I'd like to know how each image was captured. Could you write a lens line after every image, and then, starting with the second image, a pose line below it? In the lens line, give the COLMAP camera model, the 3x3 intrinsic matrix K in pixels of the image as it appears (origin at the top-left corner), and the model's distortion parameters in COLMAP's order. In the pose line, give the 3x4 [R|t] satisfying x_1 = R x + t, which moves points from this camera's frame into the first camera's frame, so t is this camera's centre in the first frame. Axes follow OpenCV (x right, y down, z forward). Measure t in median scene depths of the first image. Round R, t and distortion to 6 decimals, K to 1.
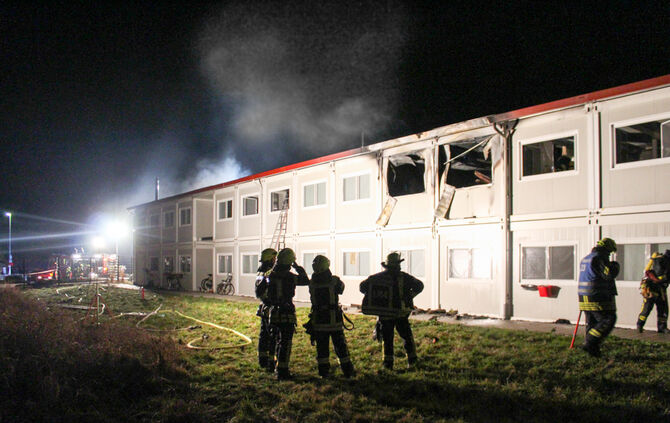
lens RADIAL K [[560.4, 0, 336.4], [0, 560.4, 251.0], [0, 0, 1]] dist [-0.079631, 0.006931]
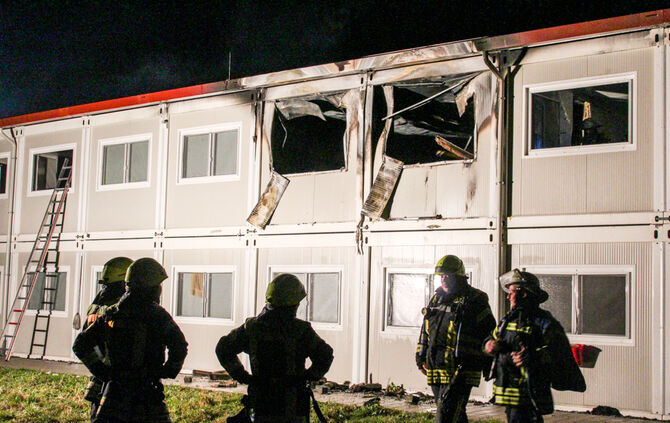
lens RADIAL K [[961.3, 0, 311.7], [0, 961.3, 211.6], [0, 0, 1]] dist [0.002280, -0.041609]
pose [[0.975663, 0.048927, 0.213745, -0.076271], [-0.035058, 0.997055, -0.068202, 0.003294], [-0.216453, 0.059049, 0.974506, 0.086121]]
